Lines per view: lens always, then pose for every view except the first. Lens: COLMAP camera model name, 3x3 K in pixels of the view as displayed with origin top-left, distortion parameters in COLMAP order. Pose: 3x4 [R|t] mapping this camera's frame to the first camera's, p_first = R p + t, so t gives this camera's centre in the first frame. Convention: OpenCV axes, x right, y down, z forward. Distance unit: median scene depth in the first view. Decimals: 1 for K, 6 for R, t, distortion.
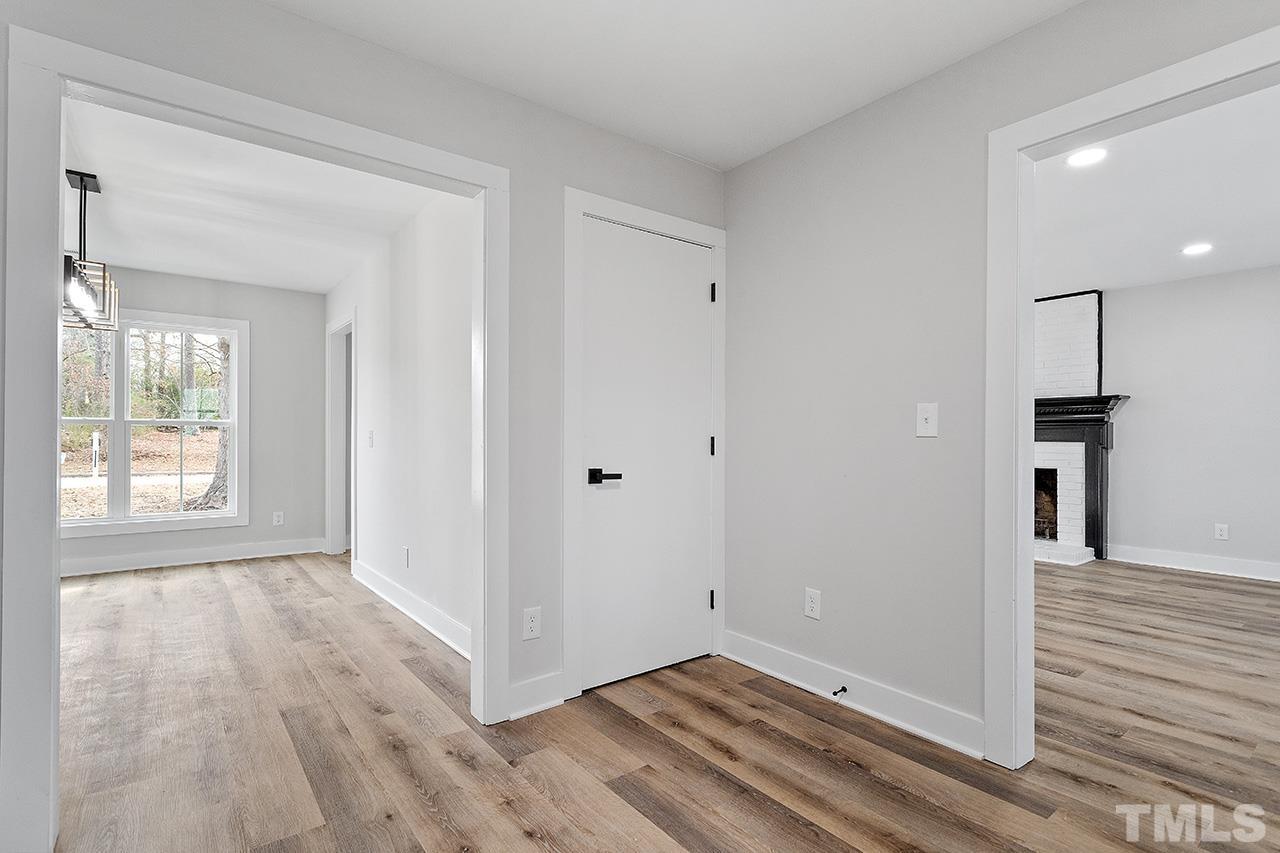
lens RADIAL K [[611.7, 0, 639.9], [0, 611.7, 437.5], [0, 0, 1]] dist [0.000487, 0.001025]
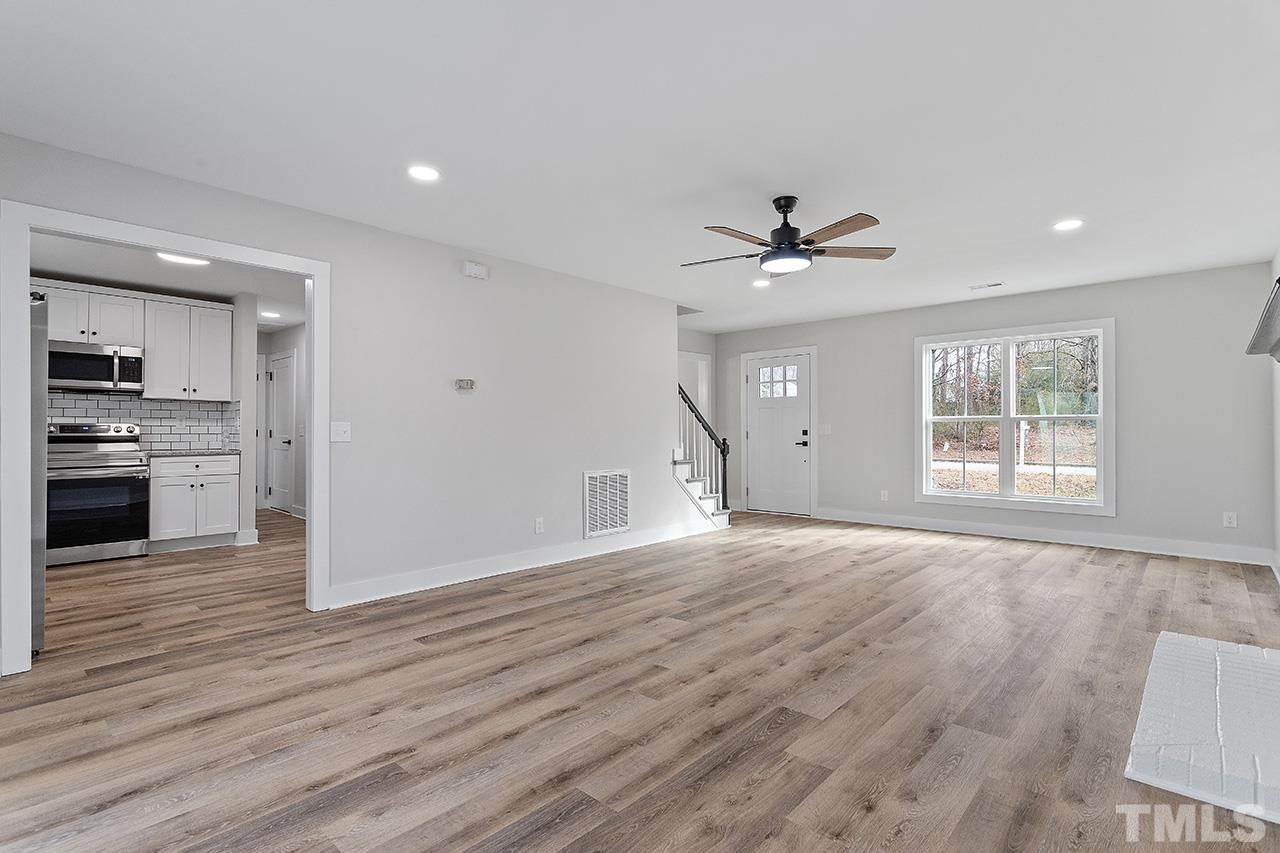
lens RADIAL K [[611.7, 0, 641.0], [0, 611.7, 423.3], [0, 0, 1]] dist [0.000487, 0.001025]
pose [[0.173121, -0.014540, -0.984793, 1.937321], [0.004097, 0.999893, -0.014043, 0.006499], [0.984892, -0.001604, 0.173162, 1.235422]]
